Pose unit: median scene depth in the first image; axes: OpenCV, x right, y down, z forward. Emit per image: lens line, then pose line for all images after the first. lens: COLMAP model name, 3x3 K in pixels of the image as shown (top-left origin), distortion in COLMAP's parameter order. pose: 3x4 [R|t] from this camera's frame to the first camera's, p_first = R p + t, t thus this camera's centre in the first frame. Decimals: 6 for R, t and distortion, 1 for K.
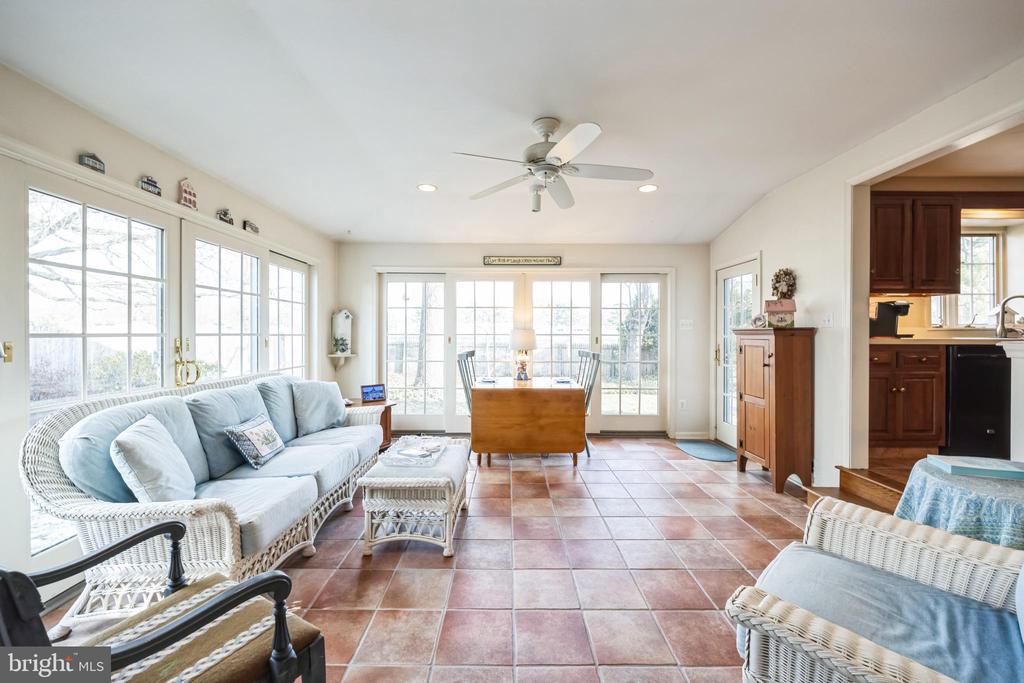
lens RADIAL K [[402.1, 0, 505.9], [0, 402.1, 335.4], [0, 0, 1]] dist [0.000230, -0.001476]
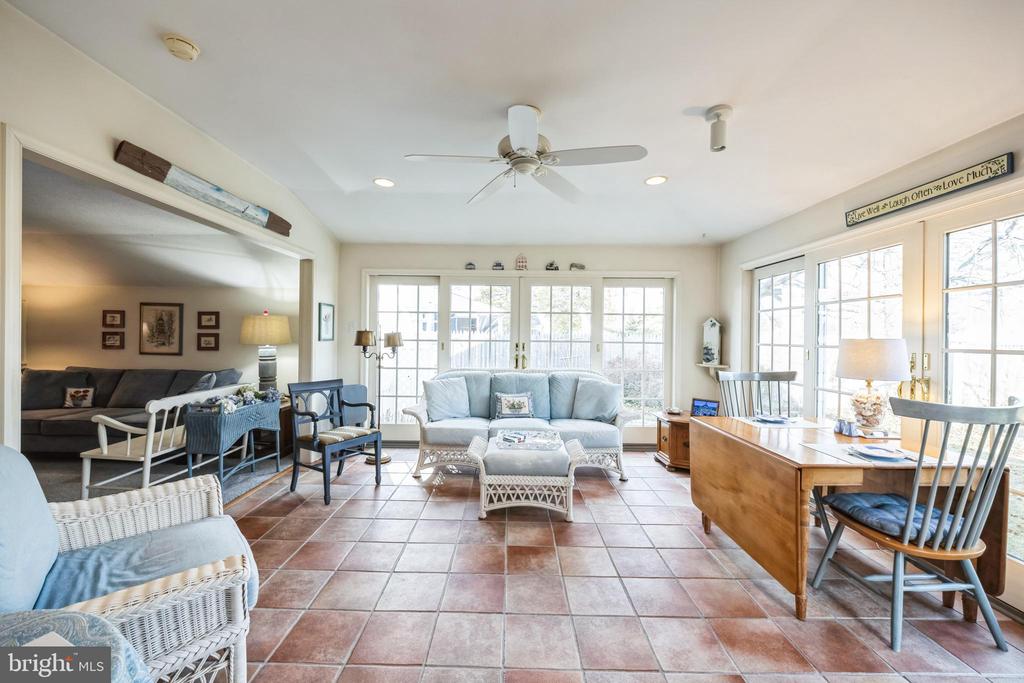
lens RADIAL K [[402.1, 0, 509.9], [0, 402.1, 338.6], [0, 0, 1]] dist [0.000230, -0.001476]
pose [[-0.022004, 0.004980, -0.999745, 0.737885], [-0.014041, 0.999887, 0.005290, -0.015887], [0.999659, 0.014154, -0.021932, 0.730157]]
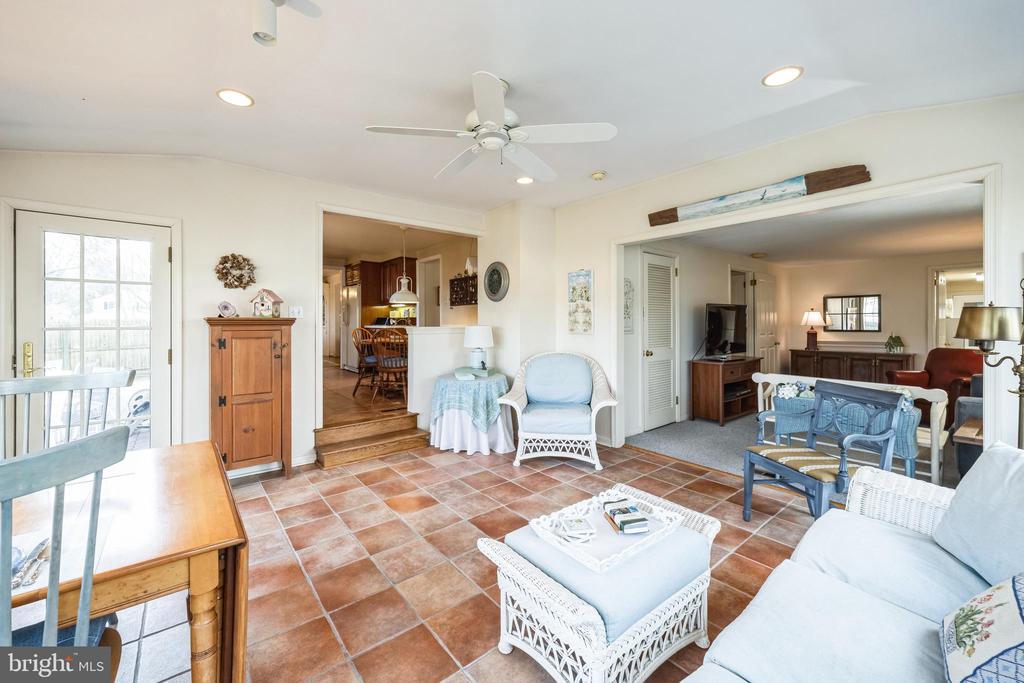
lens RADIAL K [[402.1, 0, 524.3], [0, 402.1, 322.2], [0, 0, 1]] dist [0.000230, -0.001476]
pose [[-0.641133, 0.002705, 0.767425, -0.424044], [0.005188, 0.999986, 0.000810, -0.009136], [-0.767413, 0.004501, -0.641138, 1.086481]]
